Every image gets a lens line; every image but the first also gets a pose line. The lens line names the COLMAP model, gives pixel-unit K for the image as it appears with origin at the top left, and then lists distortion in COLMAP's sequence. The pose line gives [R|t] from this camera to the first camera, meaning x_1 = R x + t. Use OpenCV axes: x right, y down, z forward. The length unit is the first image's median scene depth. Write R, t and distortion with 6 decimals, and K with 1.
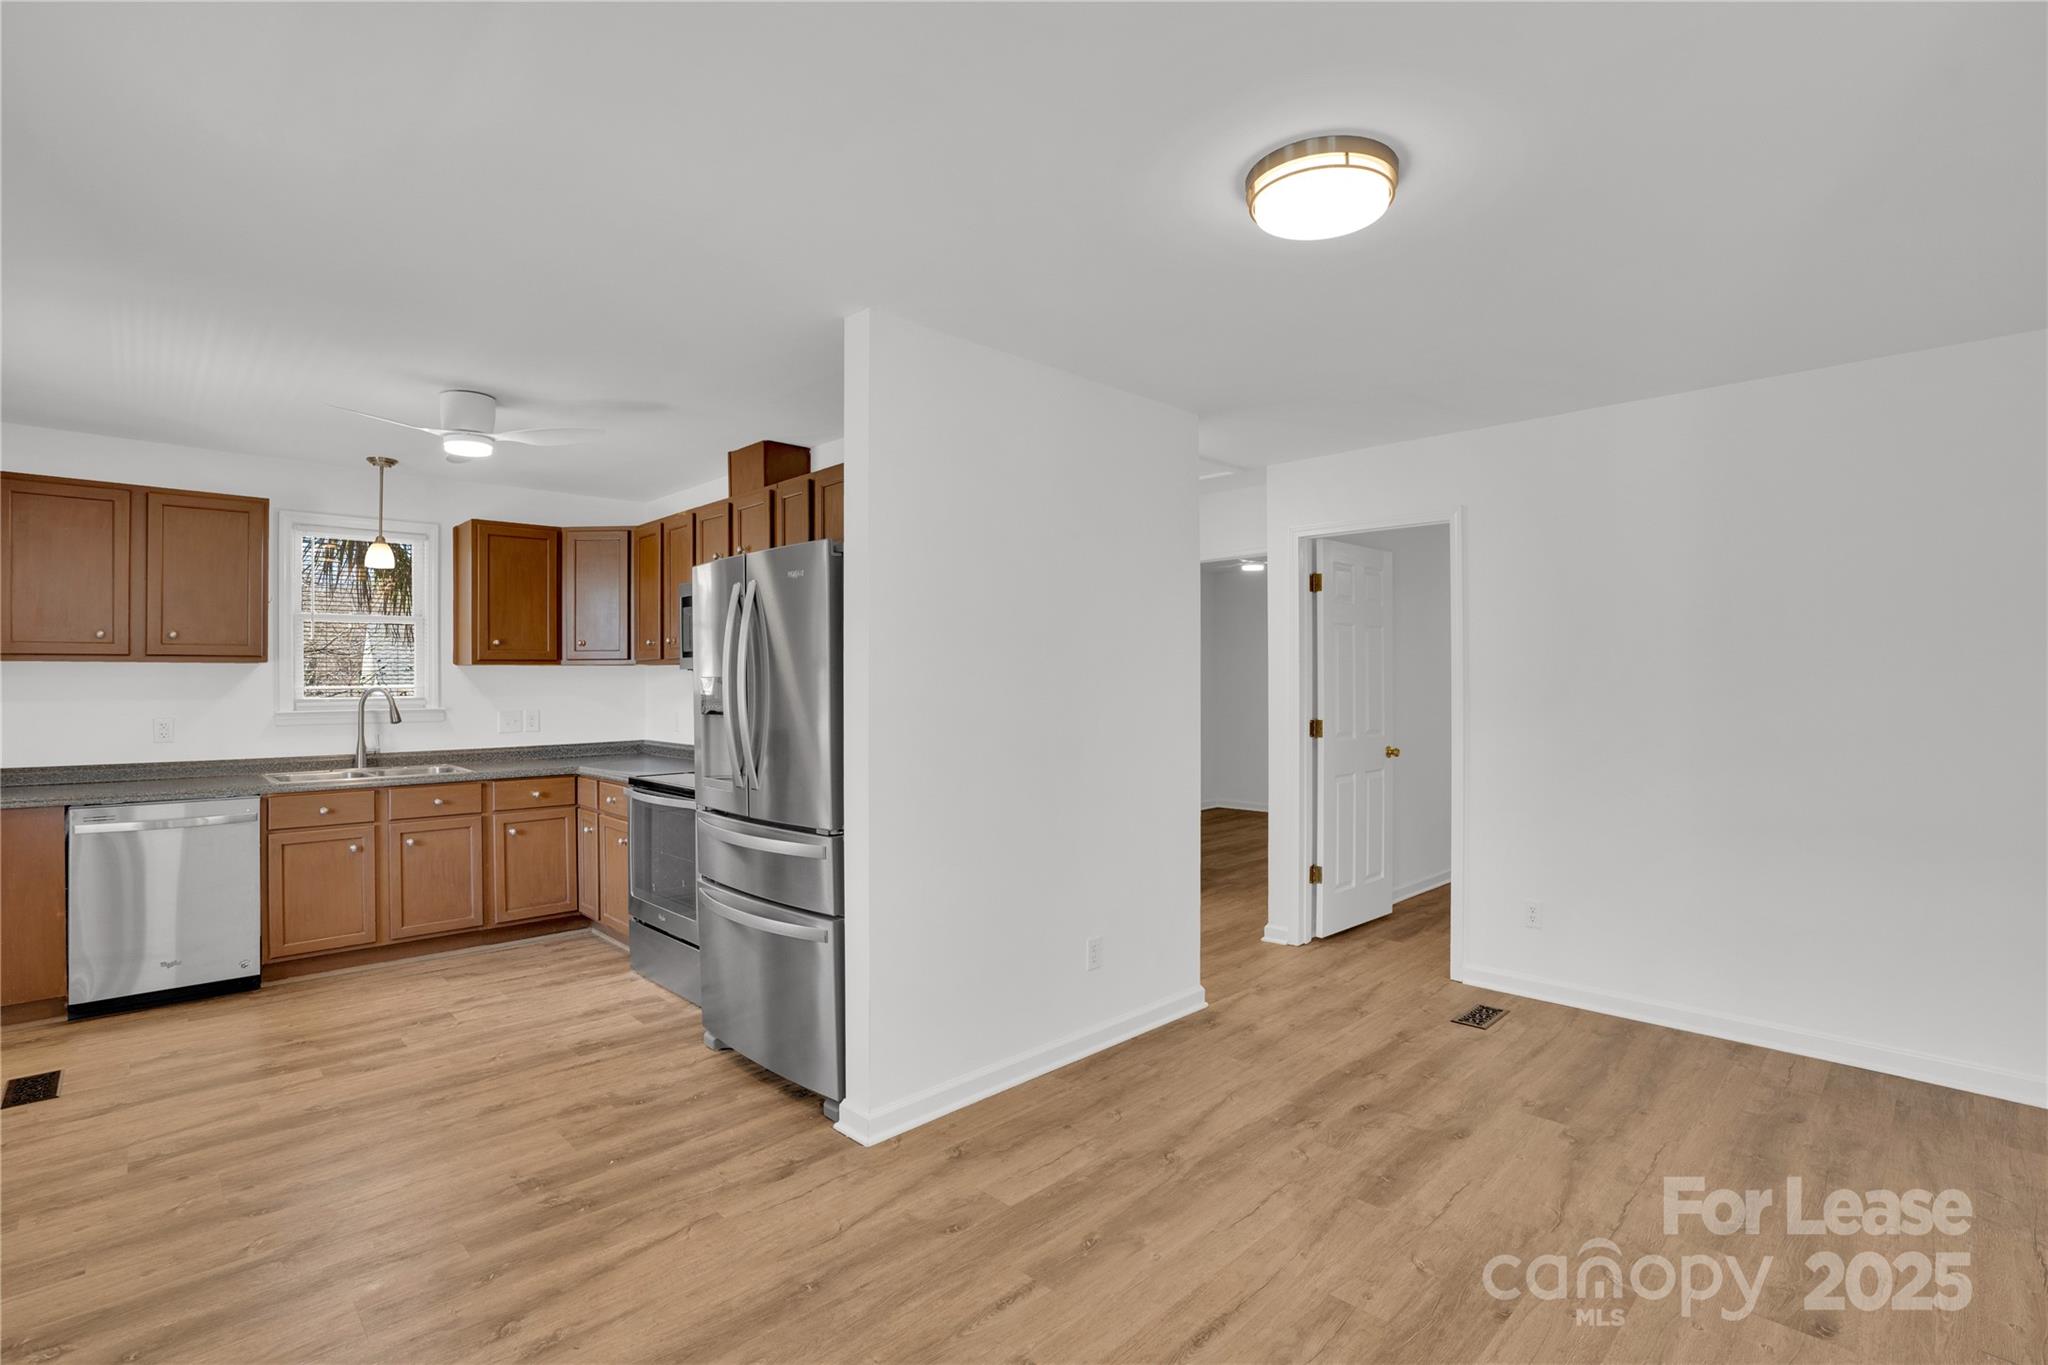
lens RADIAL K [[968.7, 0, 1030.0], [0, 968.7, 672.1], [0, 0, 1]] dist [-0.069112, 0.026863]
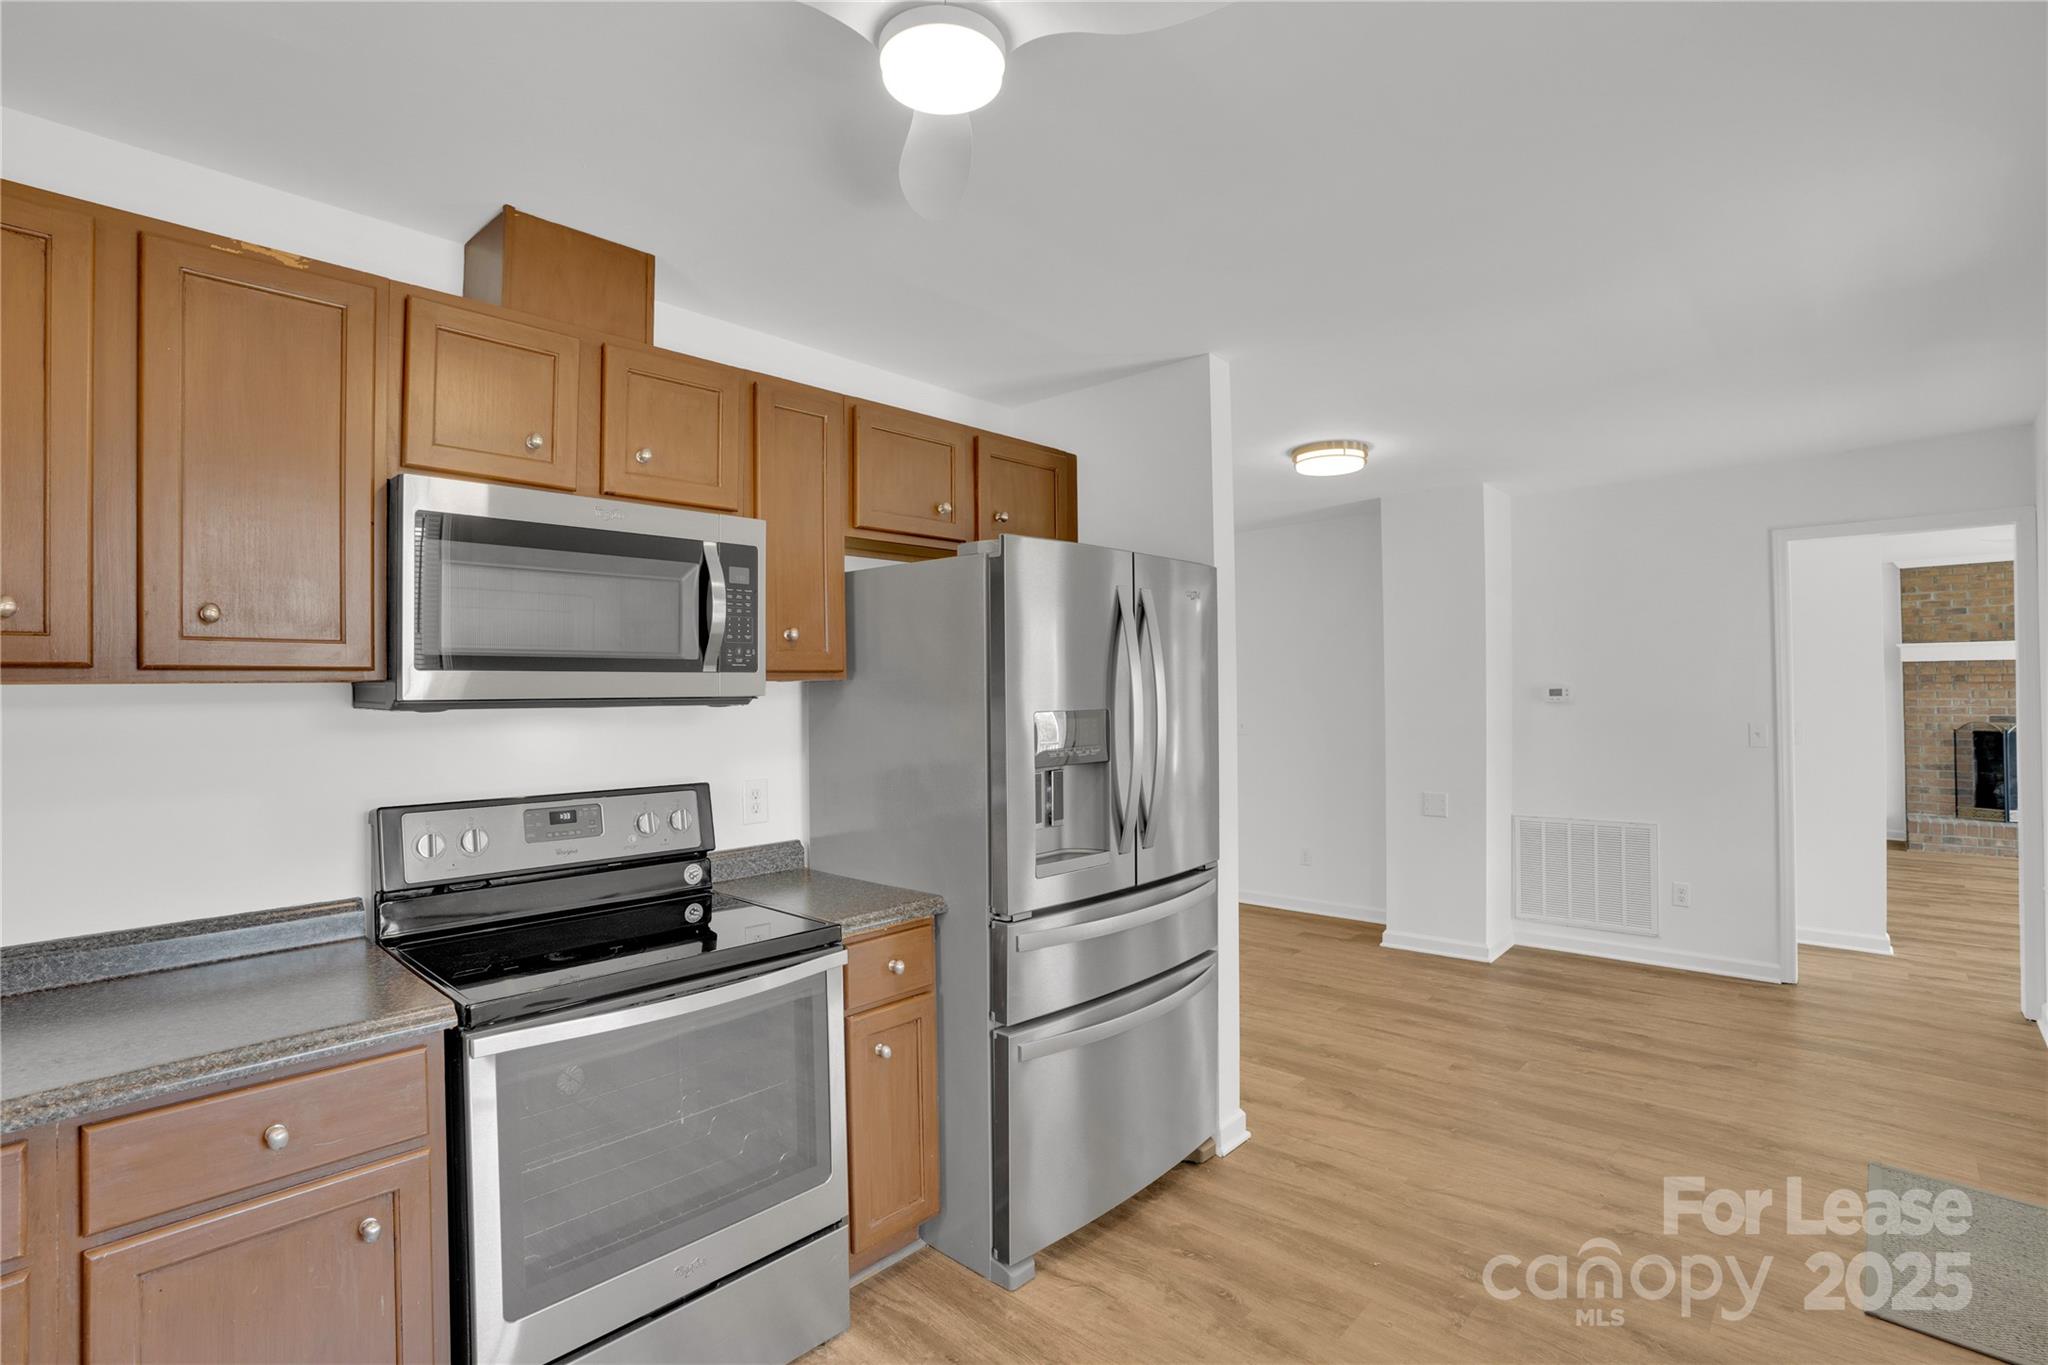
lens RADIAL K [[956.3, 0, 1021.3], [0, 956.3, 679.6], [0, 0, 1]] dist [-0.067154, 0.026310]
pose [[-0.041515, 0.014934, 0.999026, -0.824378], [0.006651, 0.999870, -0.014670, -0.004327], [-0.999116, 0.006036, -0.041608, 0.867935]]
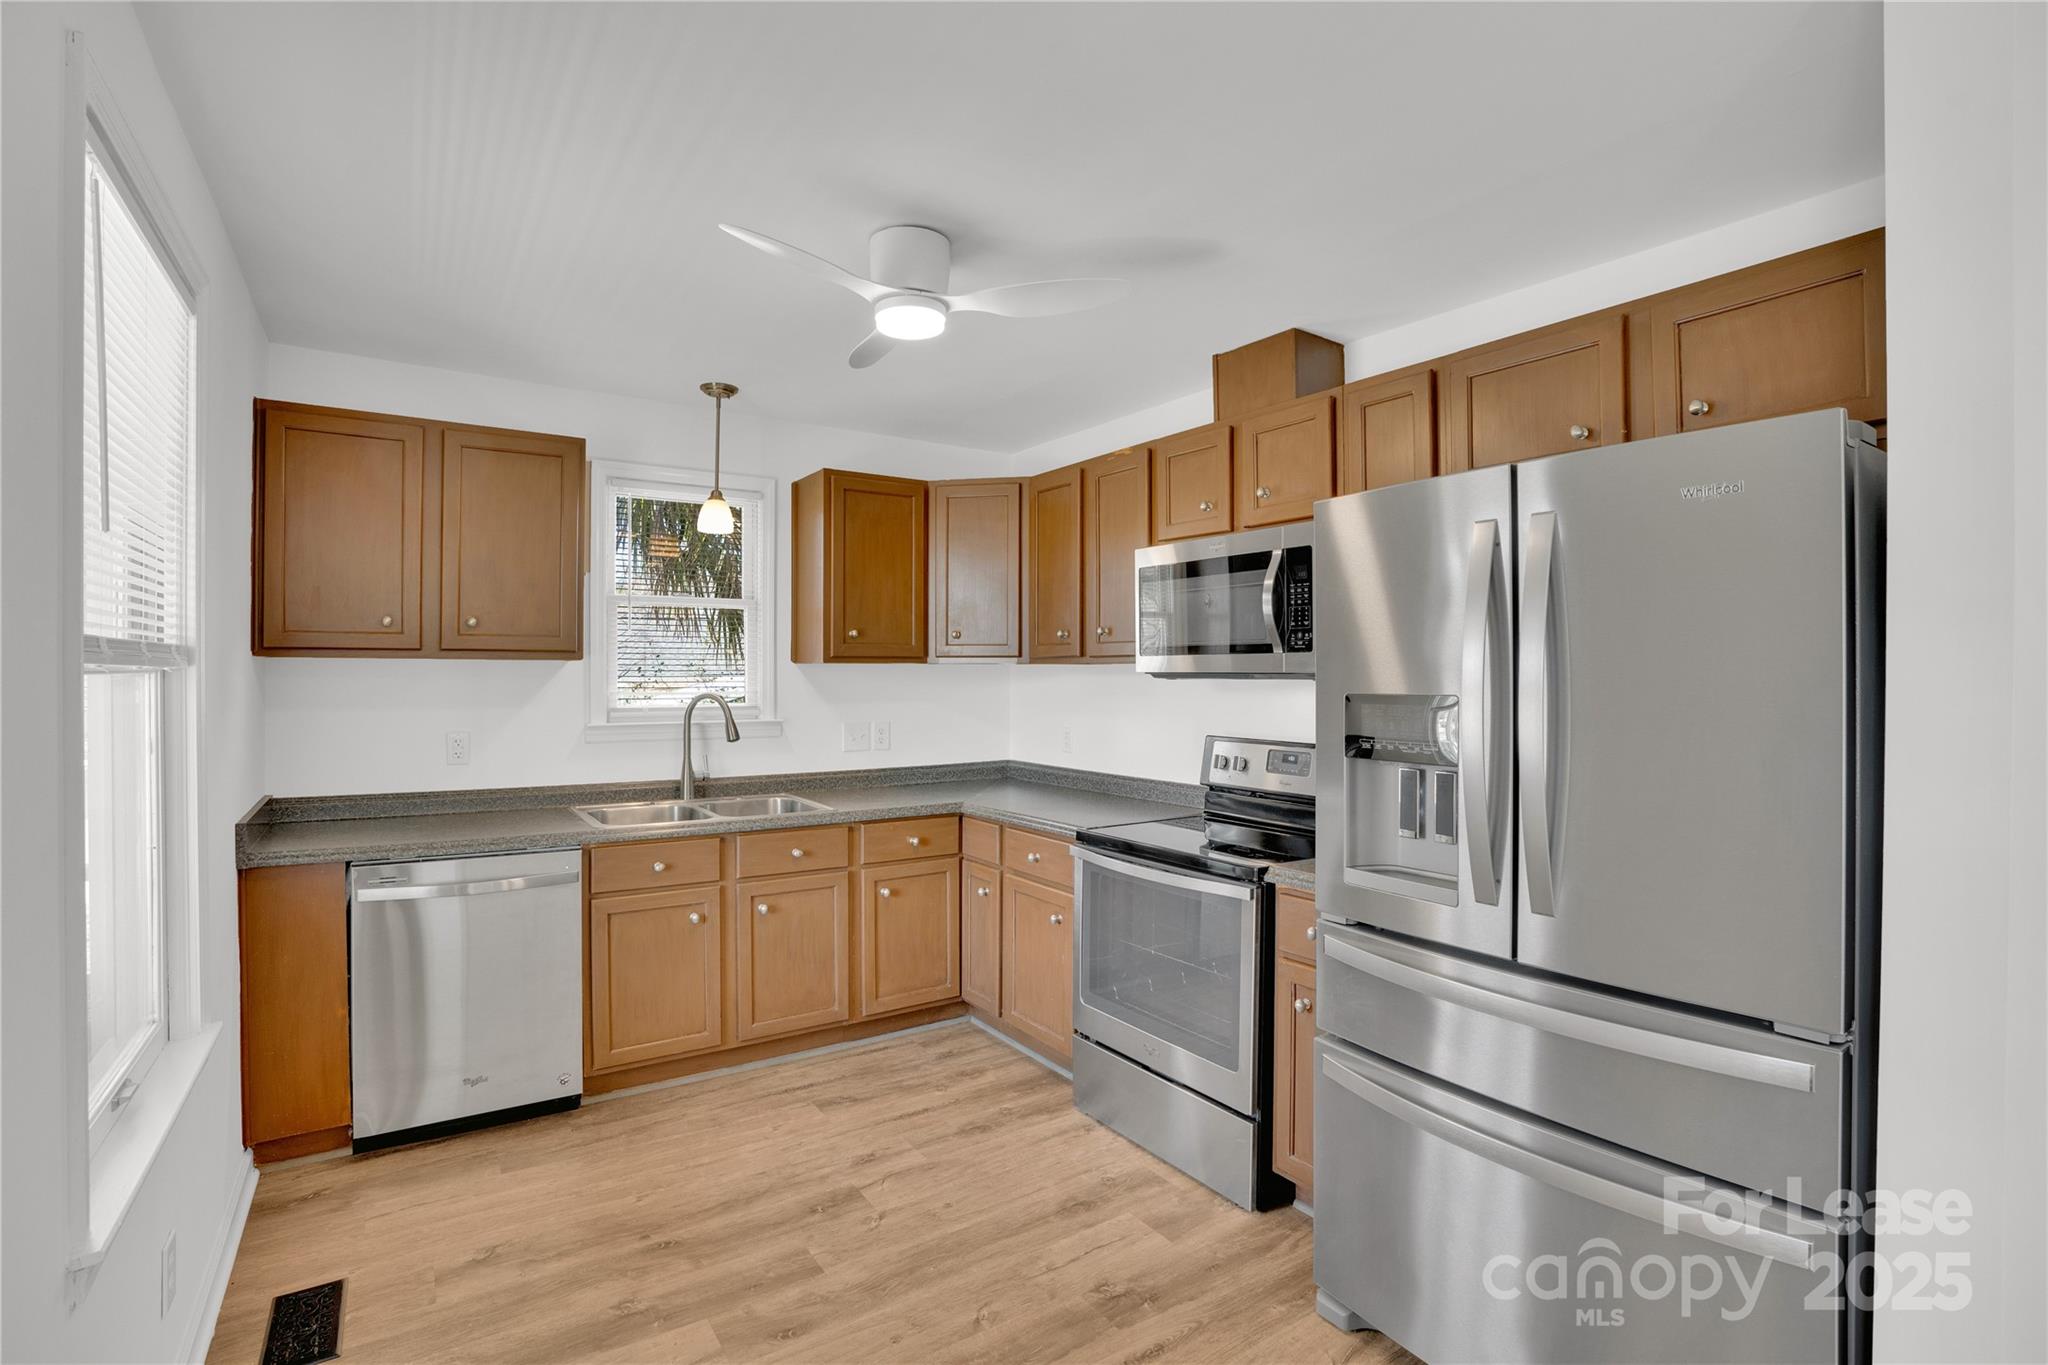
lens RADIAL K [[947.2, 0, 1028.5], [0, 947.2, 672.8], [0, 0, 1]] dist [-0.071652, 0.033325]
pose [[0.985310, 0.005716, -0.170679, -0.367472], [-0.004674, 0.999968, 0.006502, -0.007089], [0.170711, -0.005609, 0.985305, 0.358185]]
